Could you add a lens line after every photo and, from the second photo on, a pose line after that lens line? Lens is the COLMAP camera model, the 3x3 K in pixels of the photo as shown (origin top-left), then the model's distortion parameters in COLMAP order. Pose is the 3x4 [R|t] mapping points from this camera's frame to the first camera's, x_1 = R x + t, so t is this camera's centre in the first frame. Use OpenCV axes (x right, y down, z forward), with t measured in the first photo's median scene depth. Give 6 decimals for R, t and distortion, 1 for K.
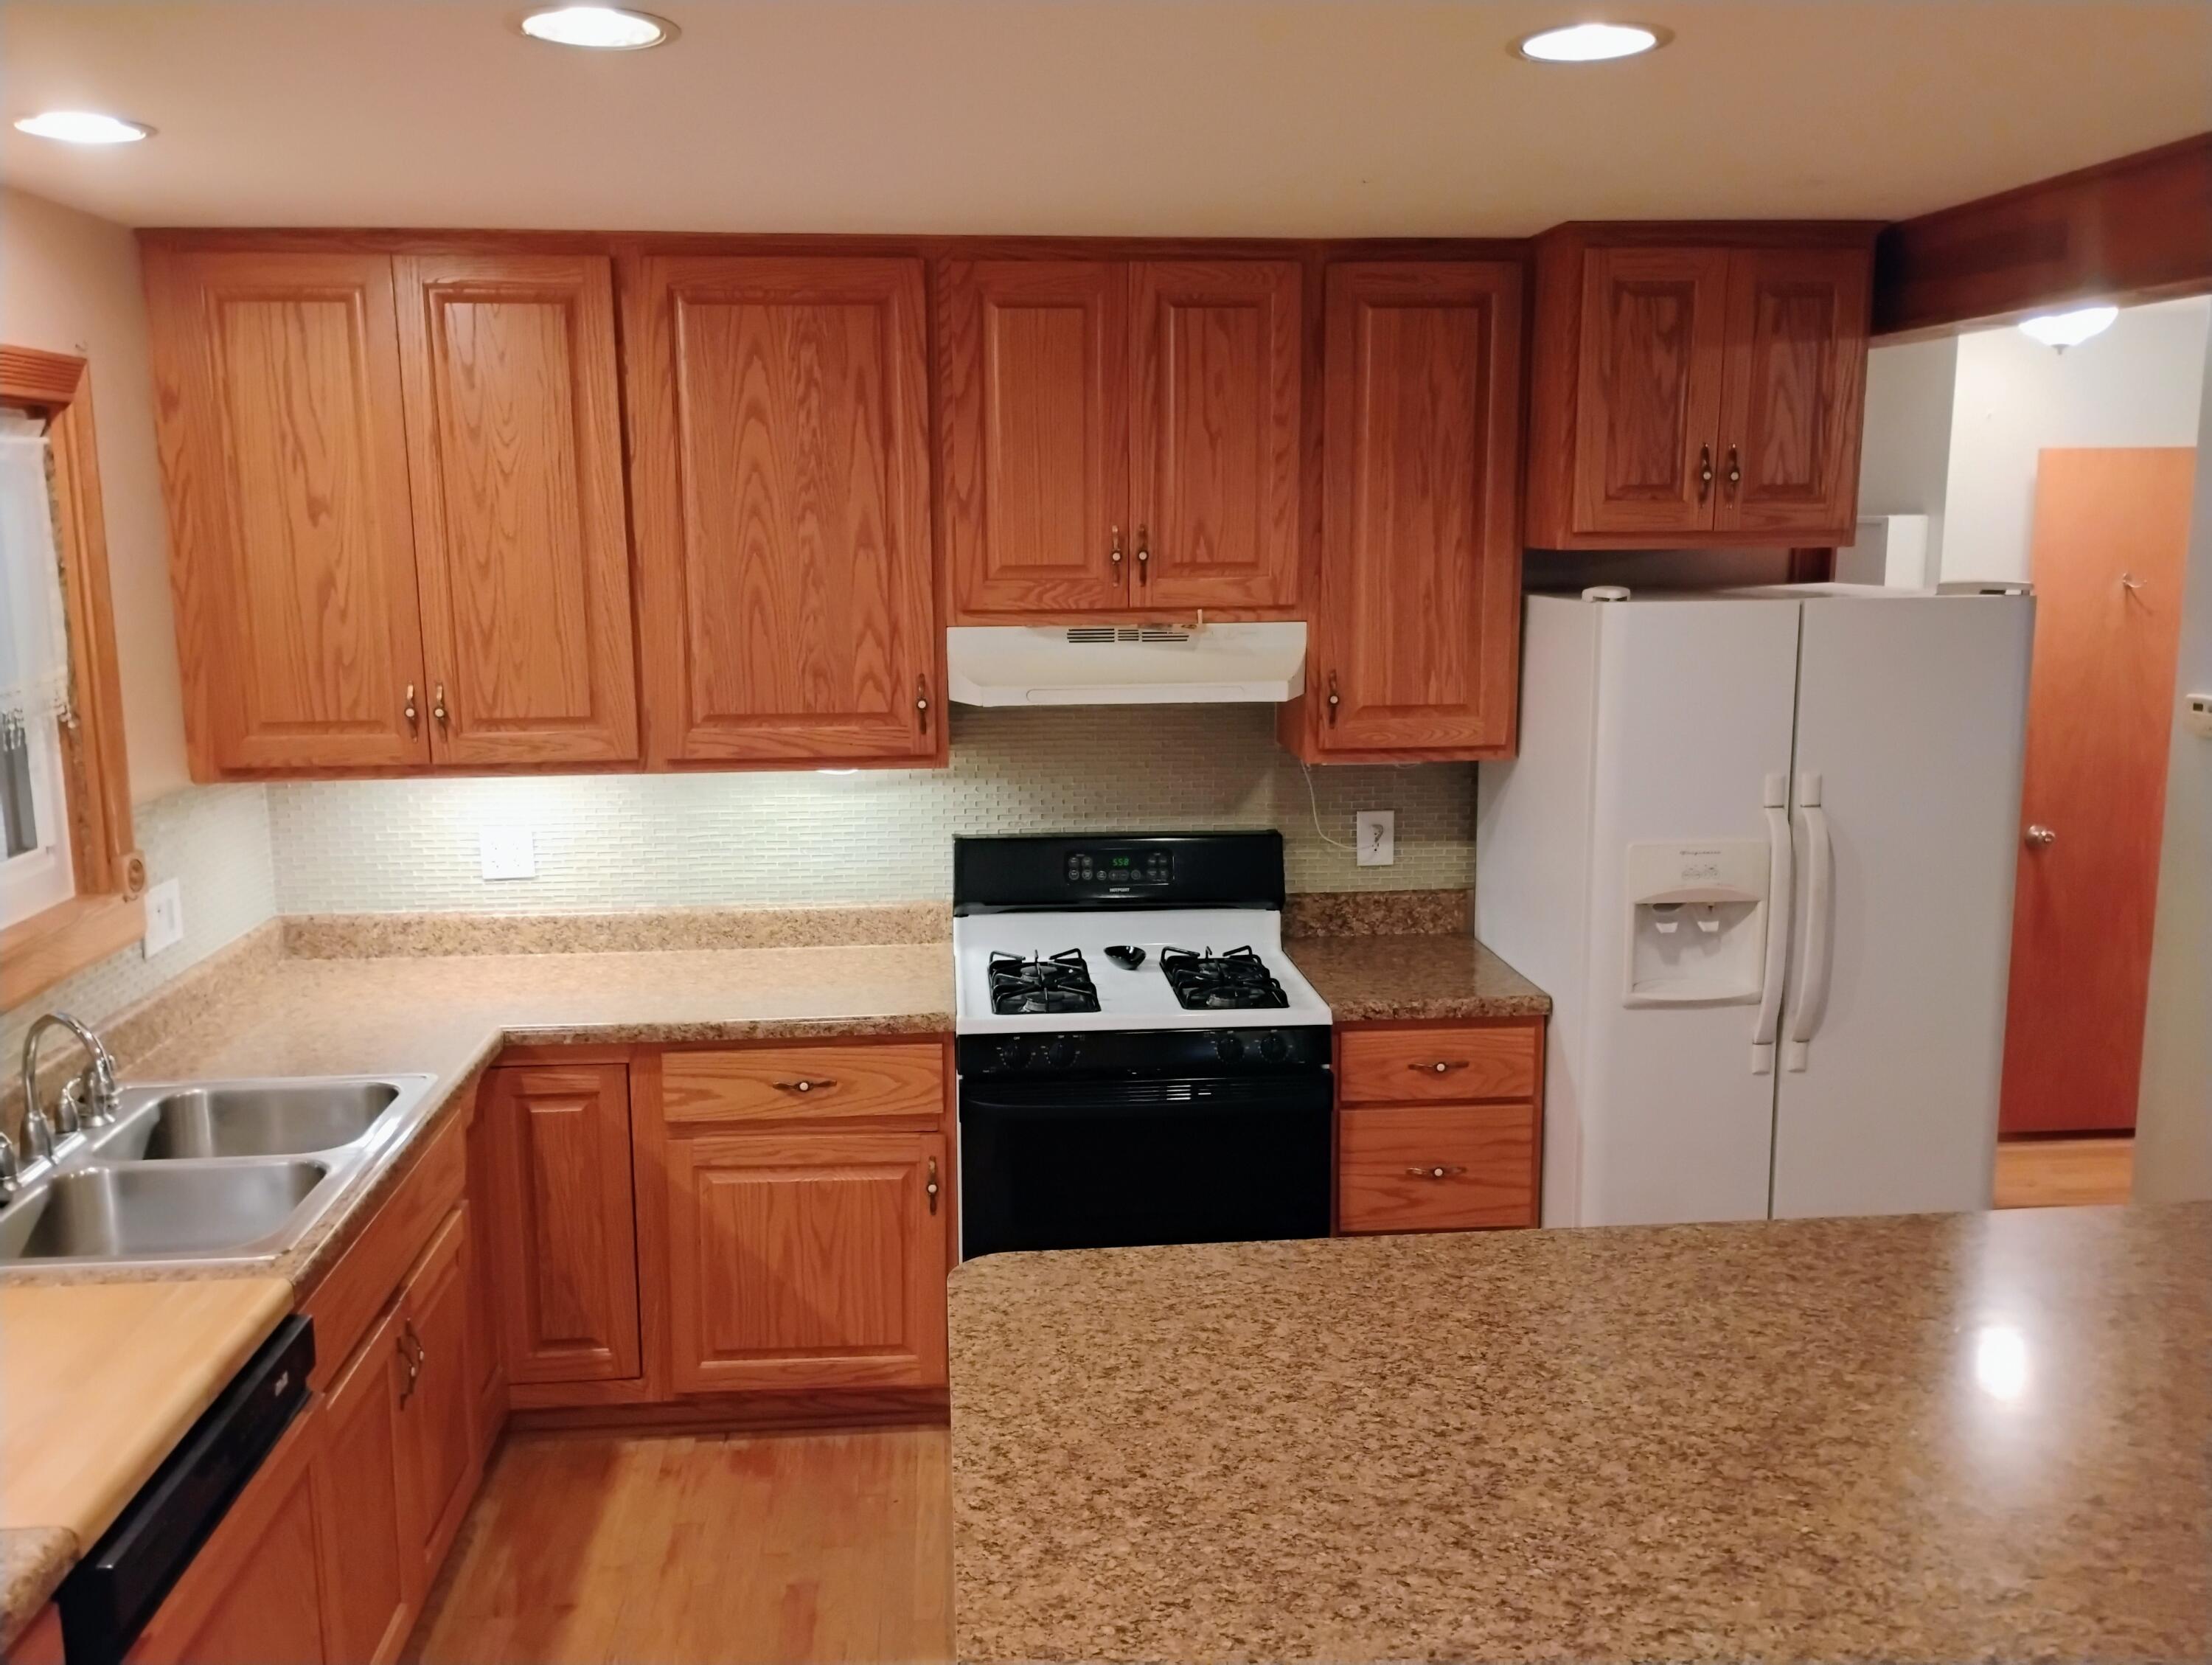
lens RADIAL K [[1850.9, 0, 1107.3], [0, 1850.9, 839.2], [0, 0, 1]] dist [0.051575, -0.012043]
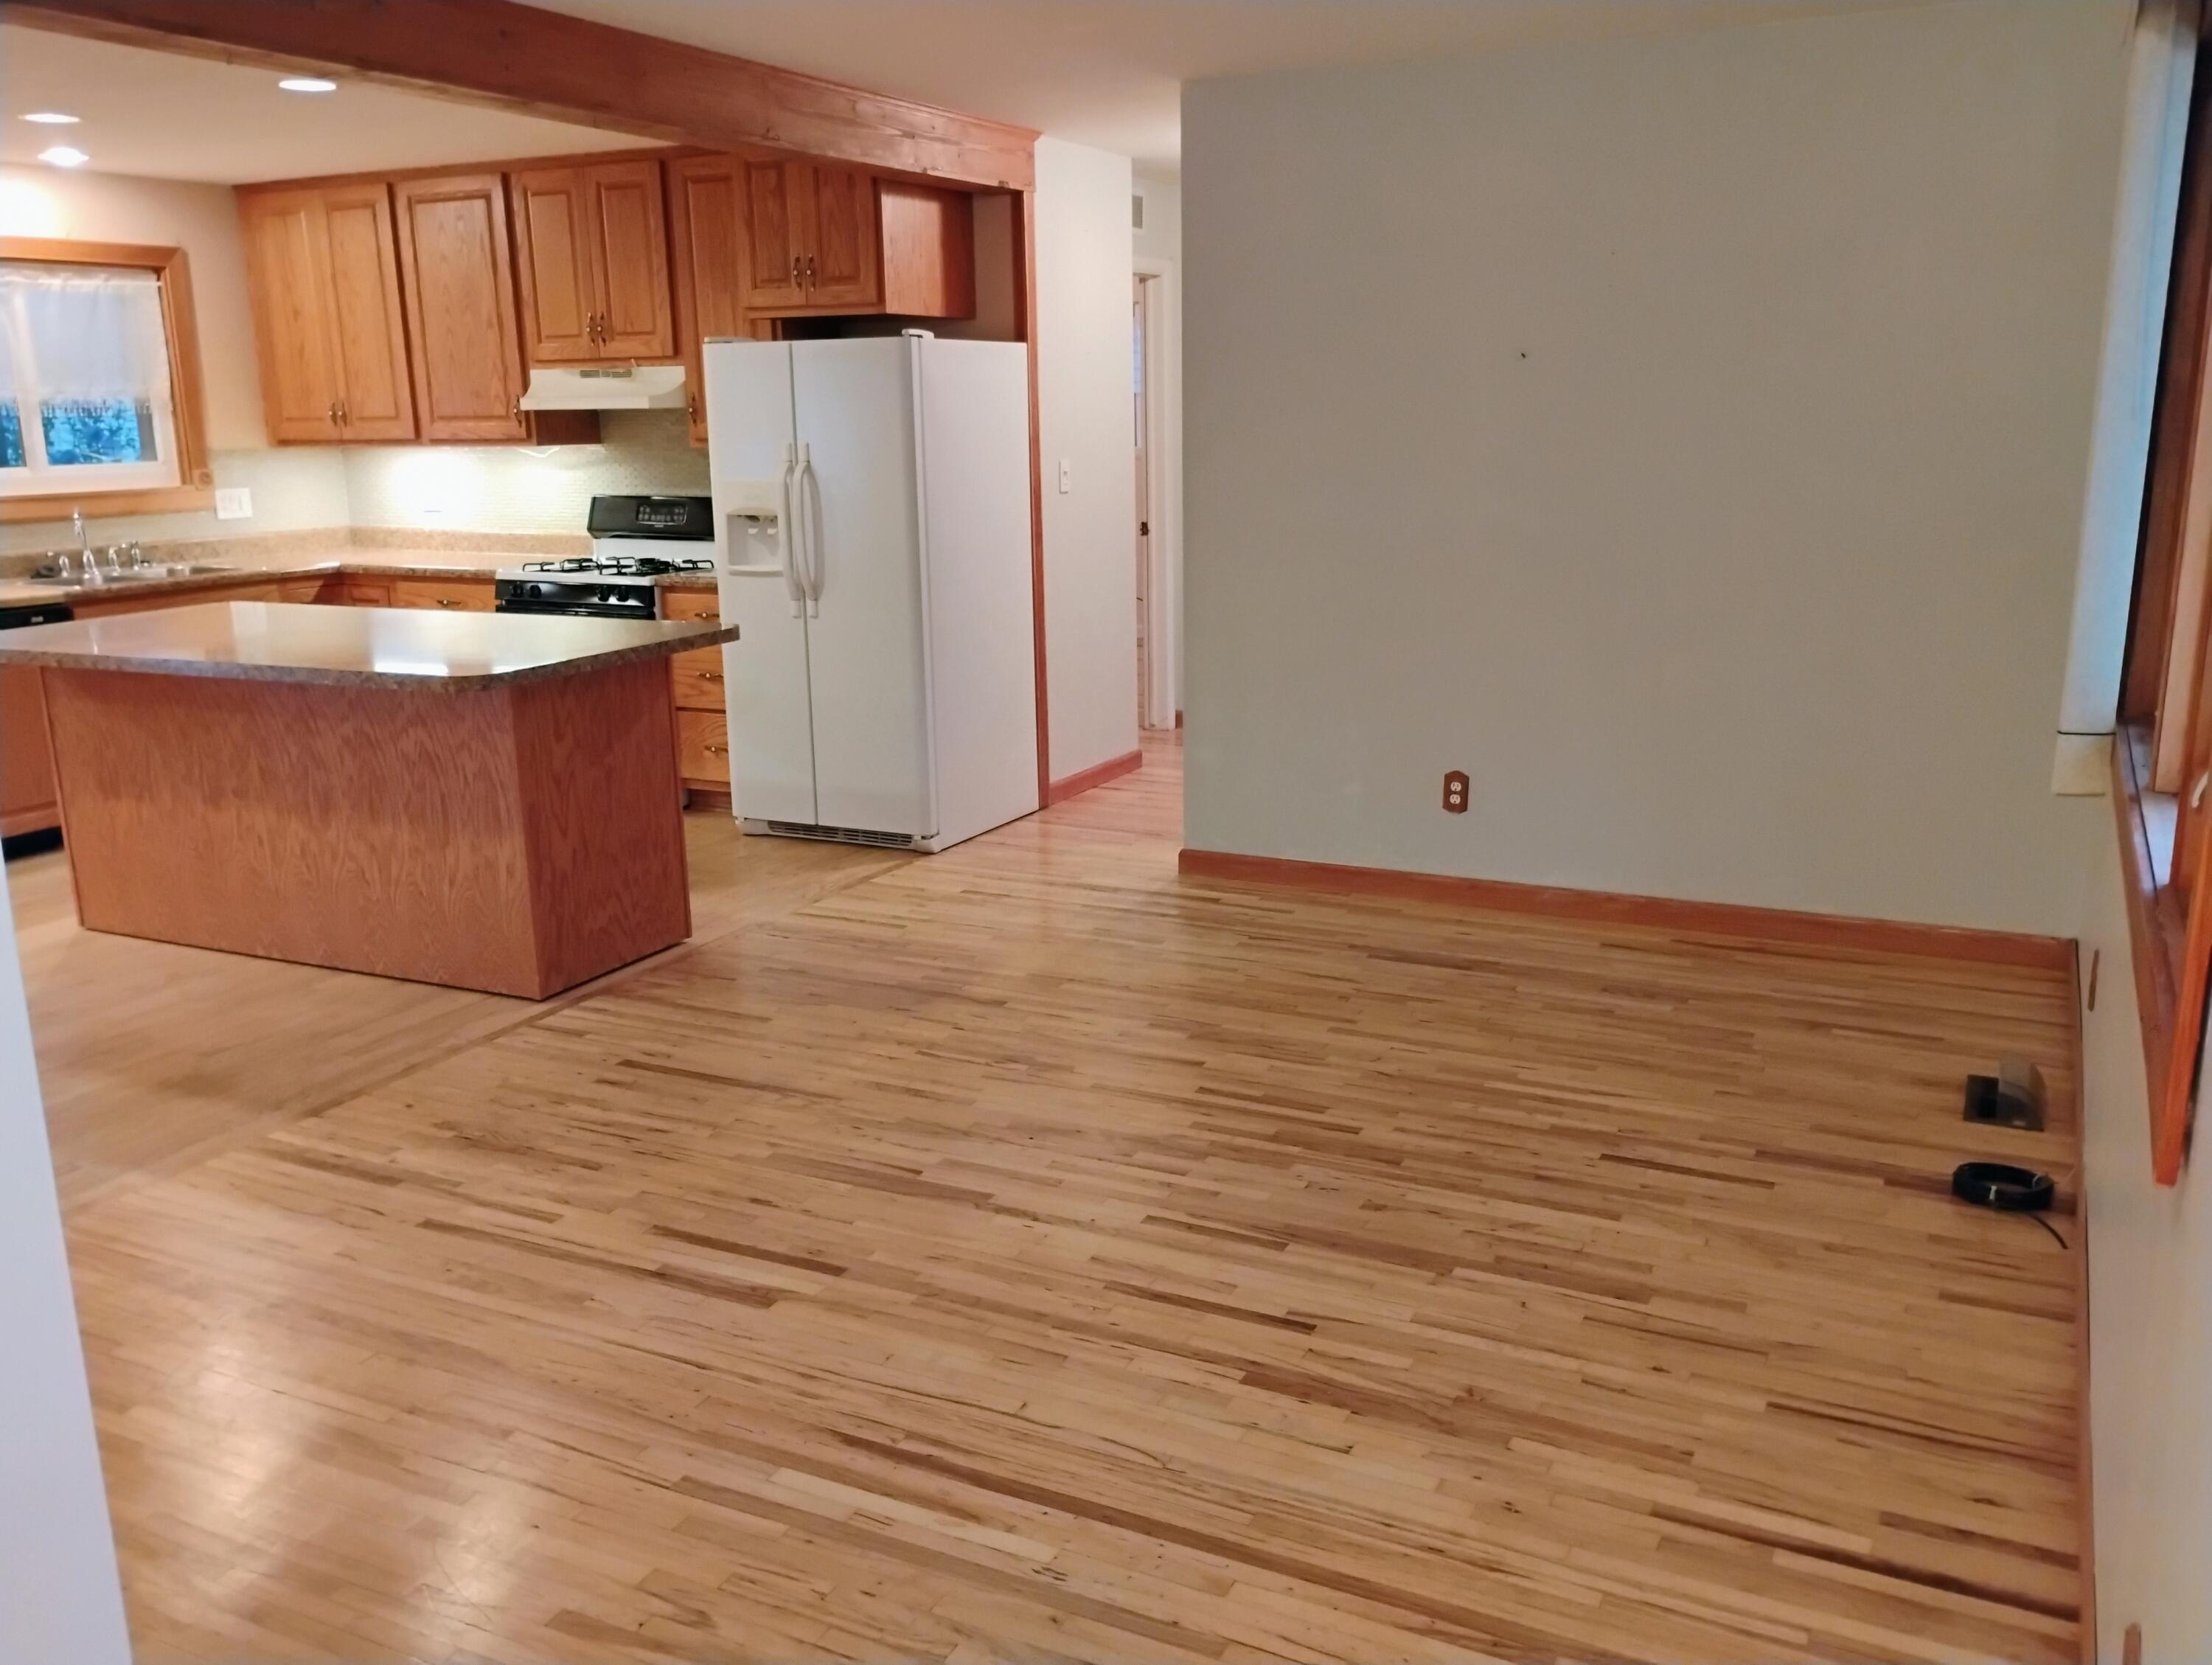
lens RADIAL K [[1850.9, 0, 1104.1], [0, 1850.9, 824.4], [0, 0, 1]] dist [0.051575, -0.012043]
pose [[0.847723, 0.108925, -0.519134, 1.468993], [-0.080965, 0.993792, 0.076306, 0.156569], [0.524223, -0.022655, 0.851279, -0.334163]]
